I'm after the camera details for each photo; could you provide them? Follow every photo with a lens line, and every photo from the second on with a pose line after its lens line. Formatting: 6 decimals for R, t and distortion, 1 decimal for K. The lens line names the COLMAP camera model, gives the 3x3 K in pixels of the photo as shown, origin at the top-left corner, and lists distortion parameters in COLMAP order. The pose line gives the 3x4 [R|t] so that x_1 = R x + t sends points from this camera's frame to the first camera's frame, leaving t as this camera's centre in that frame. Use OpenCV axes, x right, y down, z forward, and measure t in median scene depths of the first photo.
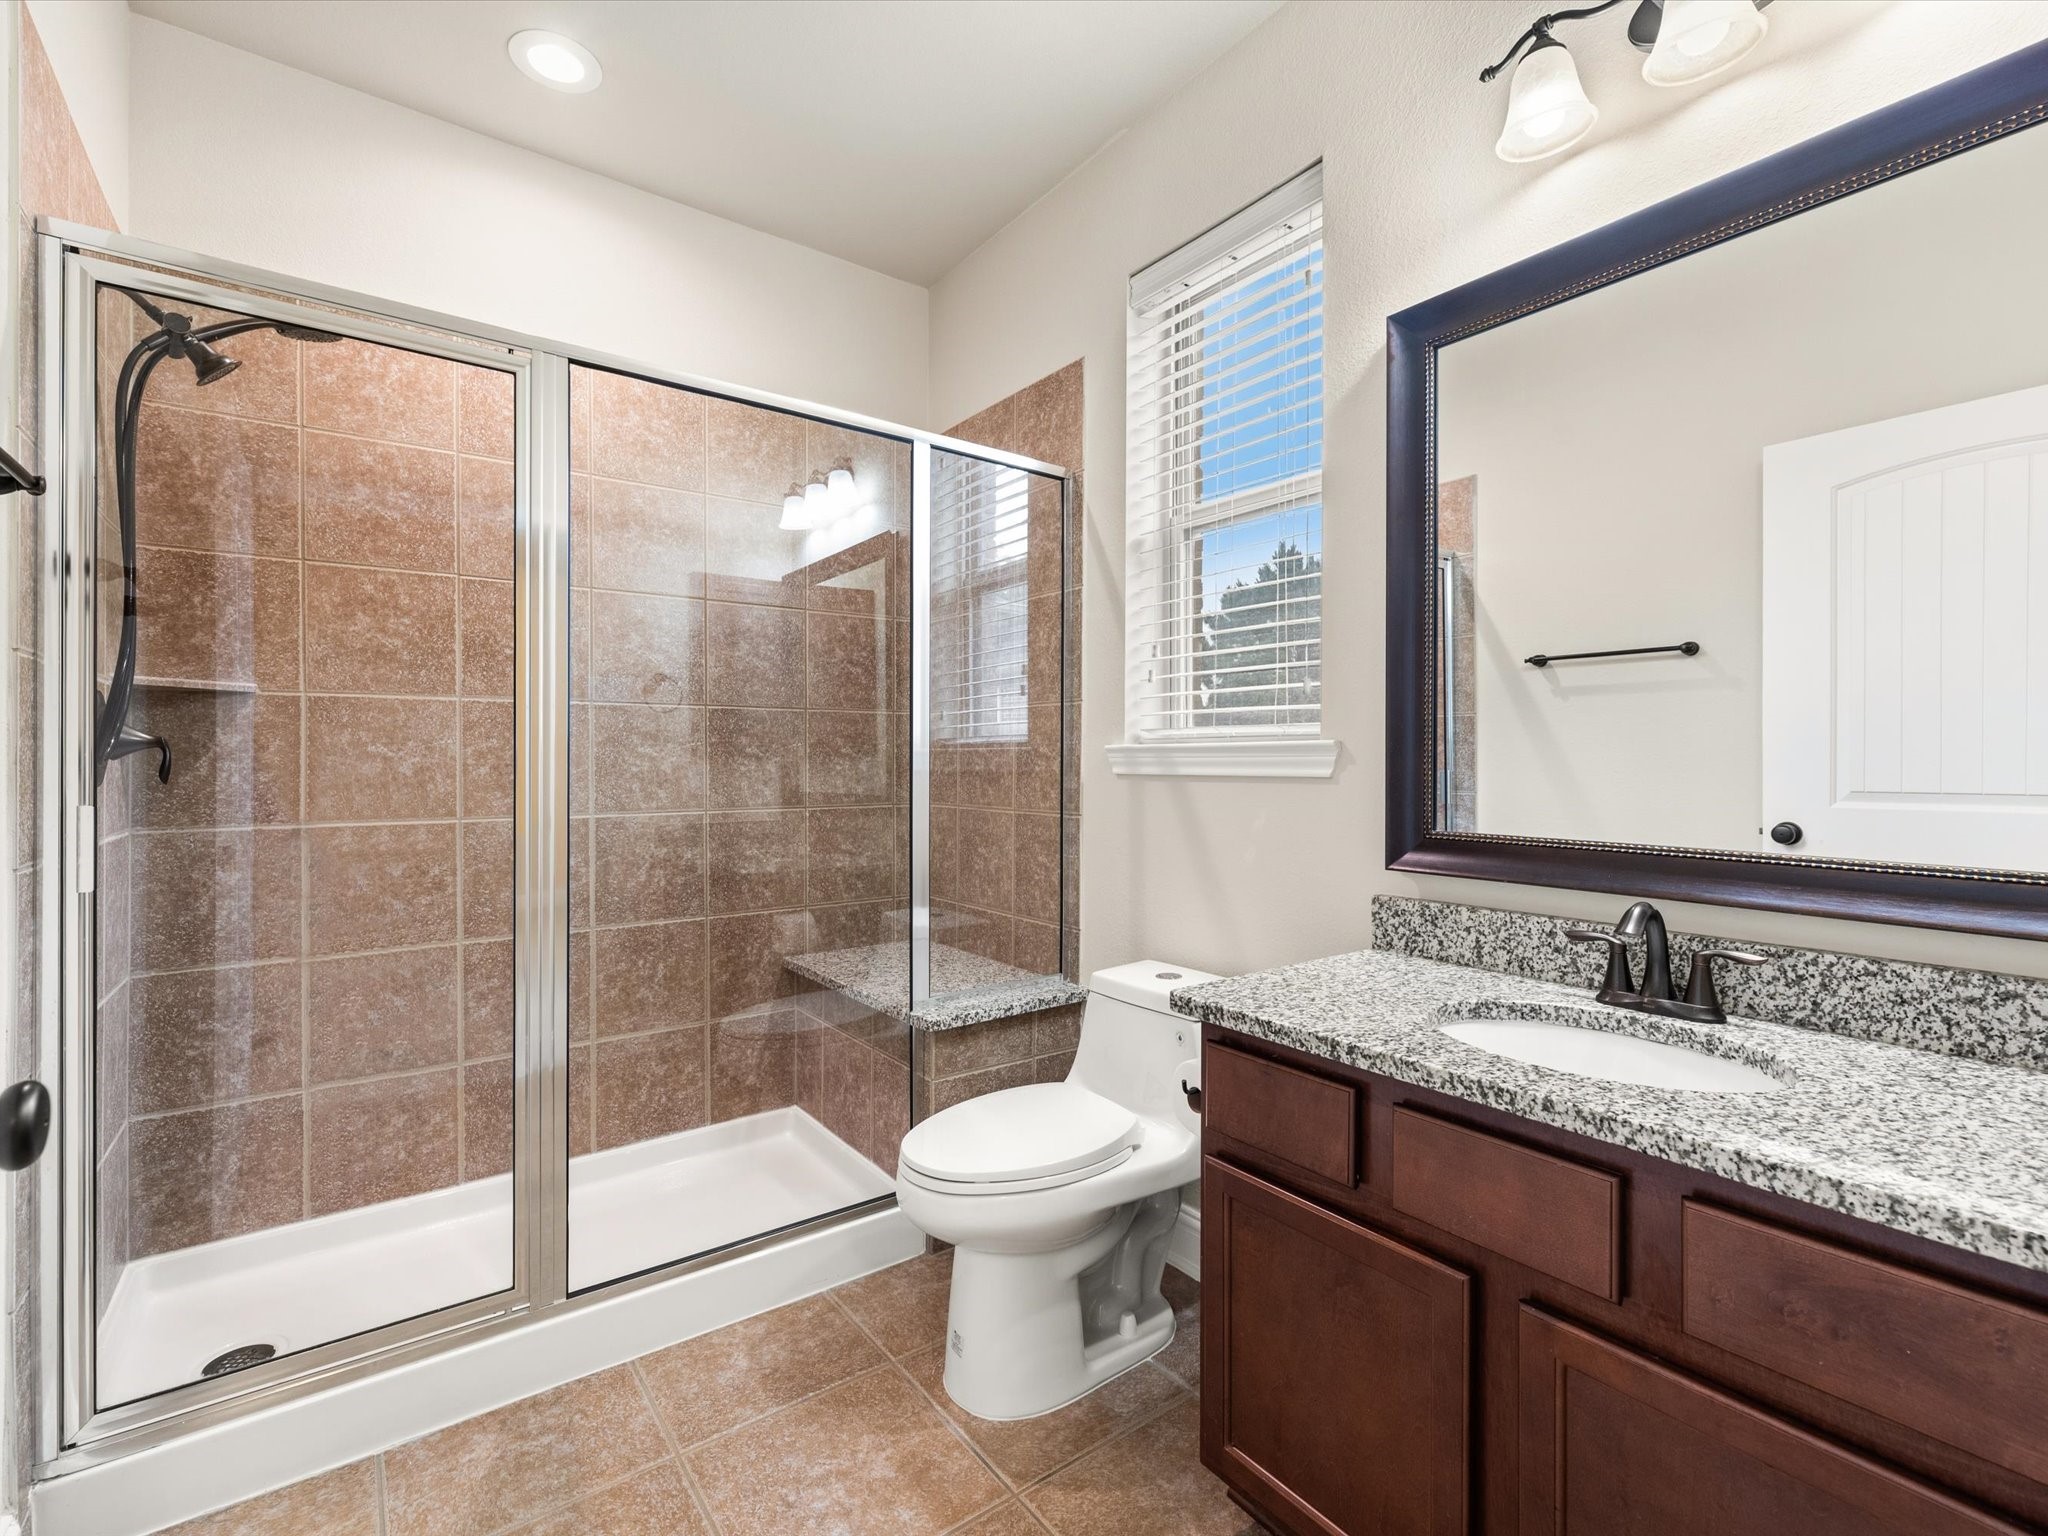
lens RADIAL K [[925.6, 0, 1022.1], [0, 925.6, 764.1], [0, 0, 1]] dist [0.004619, -0.000381]
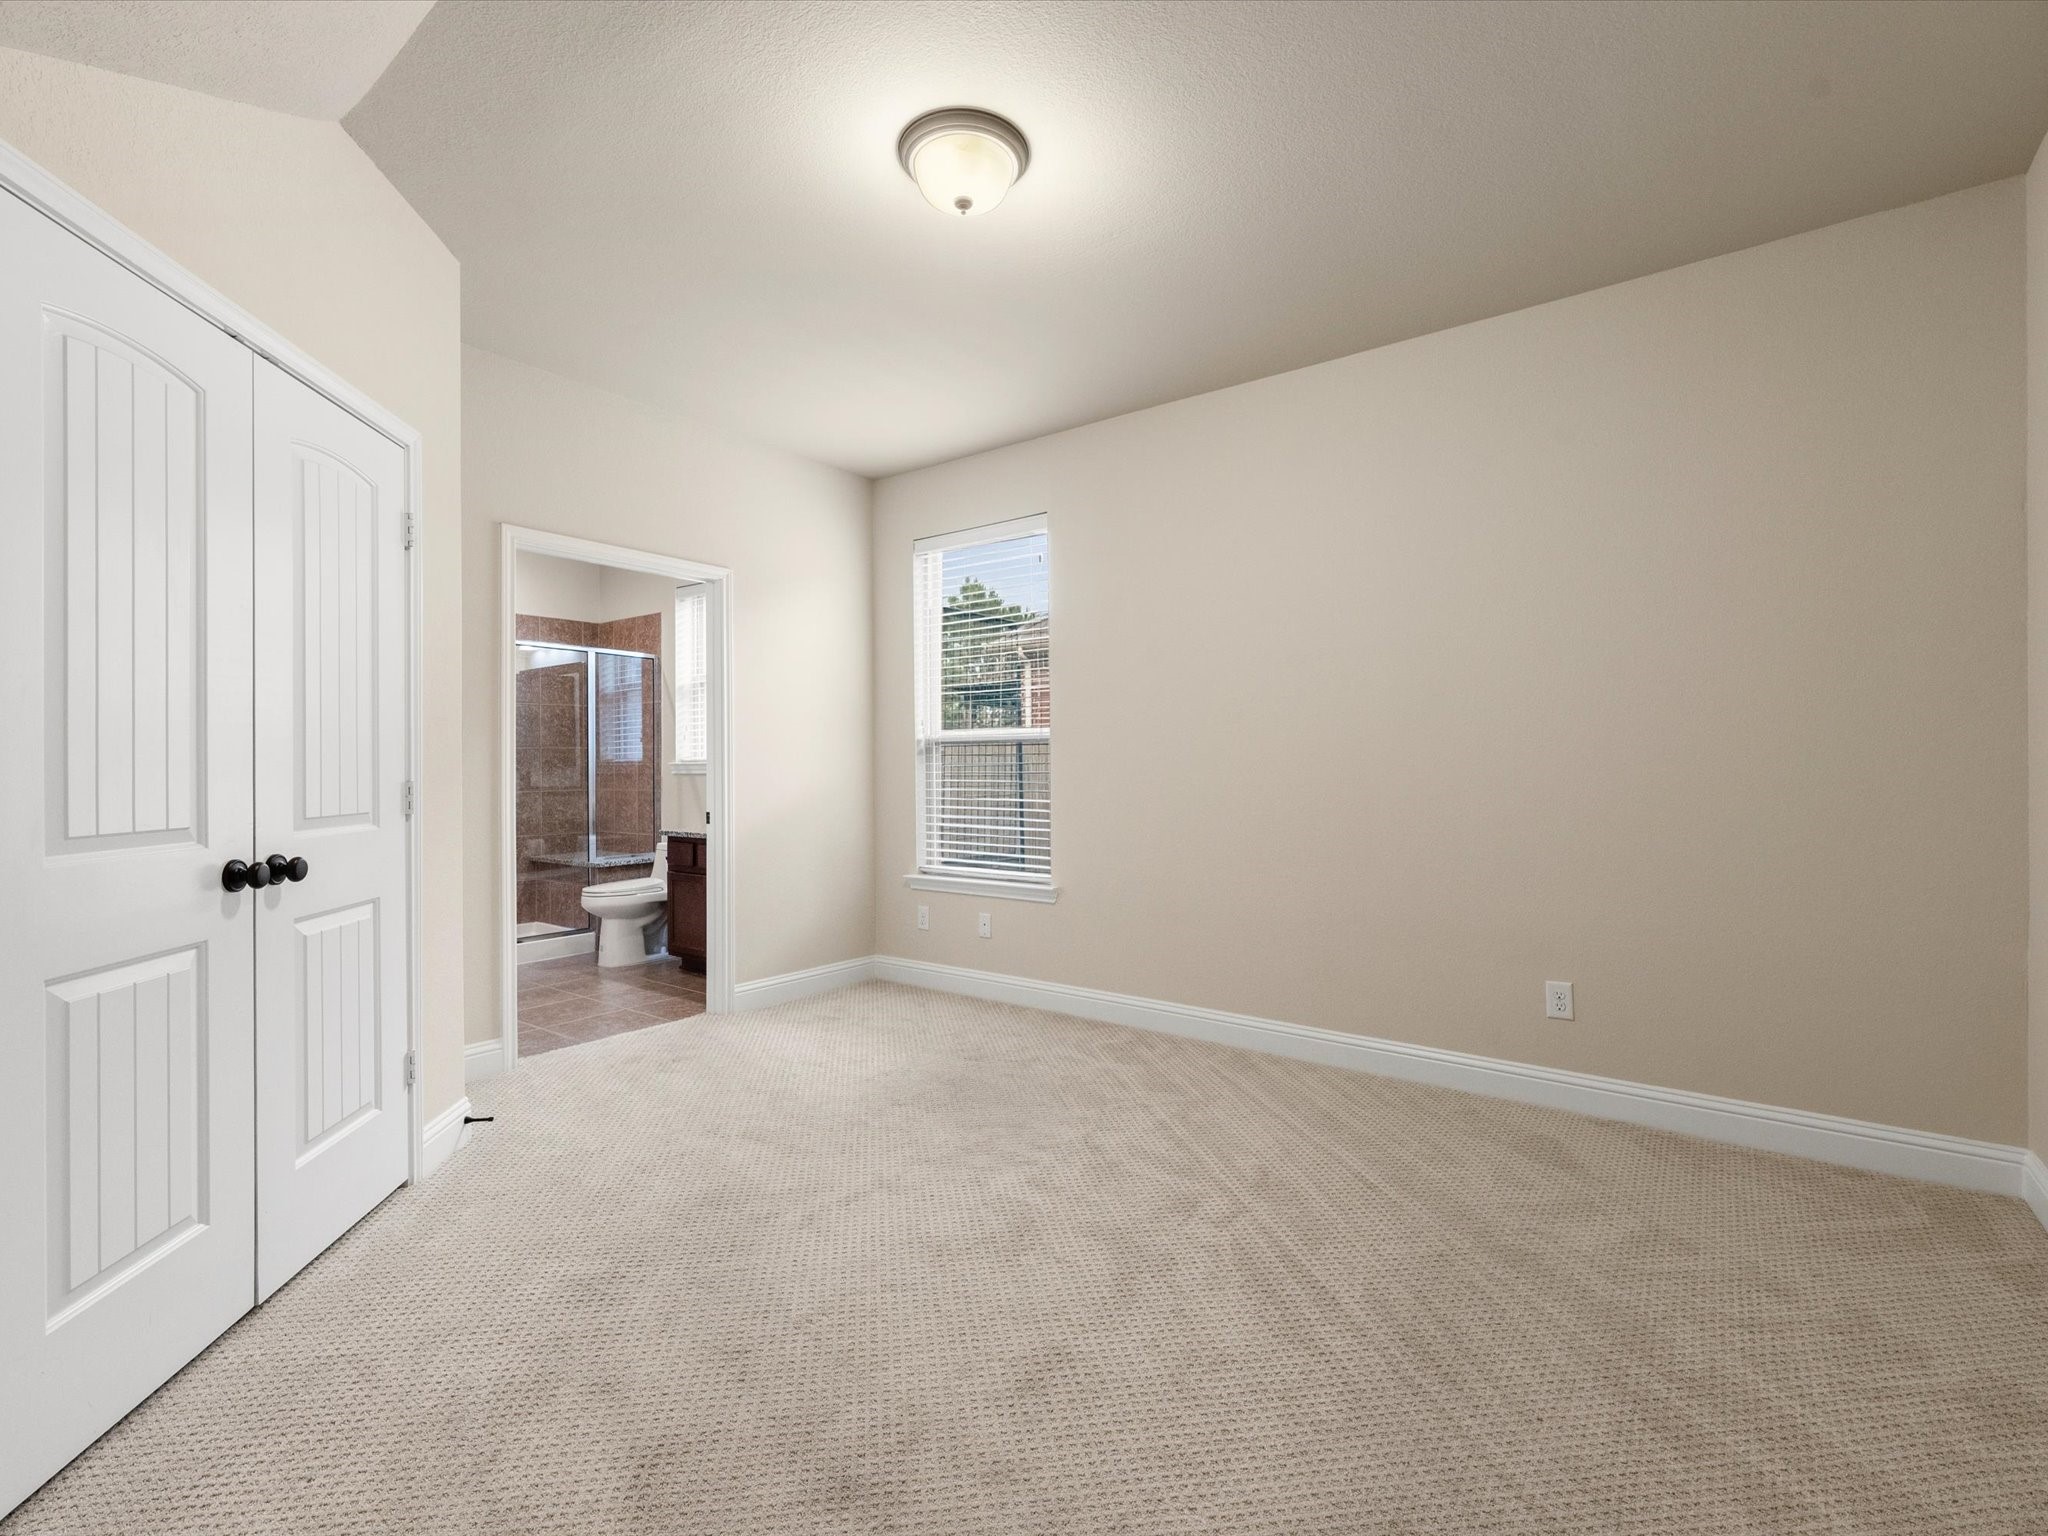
lens RADIAL K [[925.6, 0, 1019.7], [0, 925.6, 767.7], [0, 0, 1]] dist [0.004619, -0.000381]
pose [[0.959913, -0.008025, 0.280185, 0.278457], [0.009595, 0.999945, -0.004231, 0.012863], [-0.280135, 0.006750, 0.959937, -1.632733]]
